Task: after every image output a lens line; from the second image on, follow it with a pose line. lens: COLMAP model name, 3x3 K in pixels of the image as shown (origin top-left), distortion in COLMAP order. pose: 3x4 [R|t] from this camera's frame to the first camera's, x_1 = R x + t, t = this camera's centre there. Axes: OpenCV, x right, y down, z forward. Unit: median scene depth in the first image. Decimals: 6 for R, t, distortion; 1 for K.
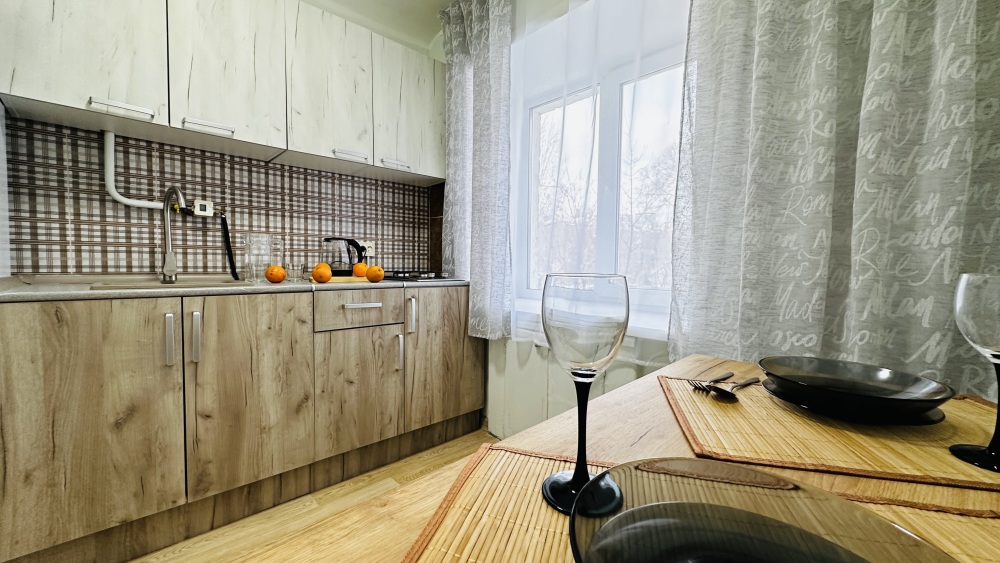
lens RADIAL K [[403.6, 0, 497.6], [0, 403.6, 282.8], [0, 0, 1]] dist [-0.000773, -0.000298]
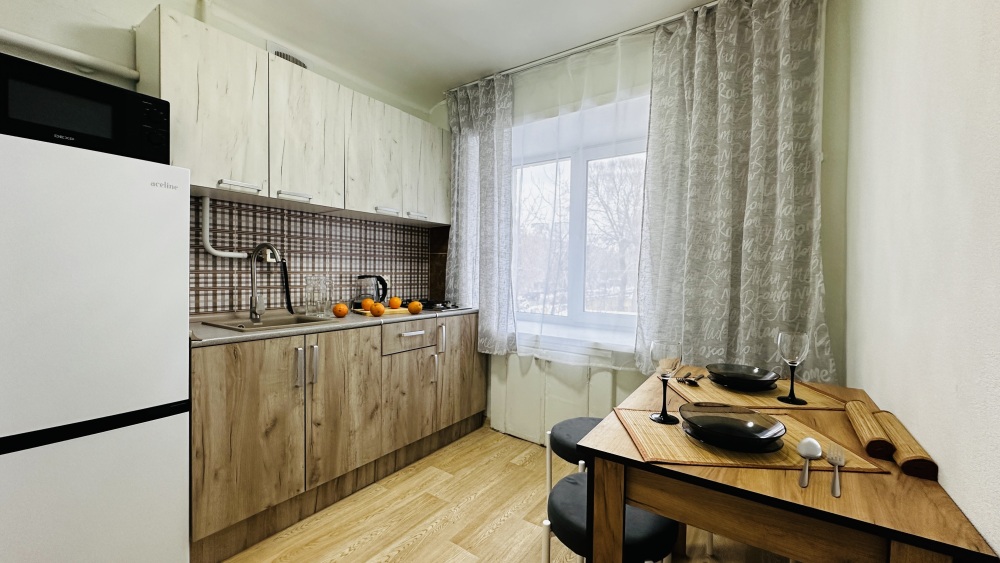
lens RADIAL K [[403.6, 0, 502.4], [0, 403.6, 283.5], [0, 0, 1]] dist [-0.000773, -0.000298]
pose [[0.980372, -0.004298, 0.197108, -0.365653], [0.007547, 0.999848, -0.015737, -0.097342], [-0.197010, 0.016915, 0.980255, -0.392953]]
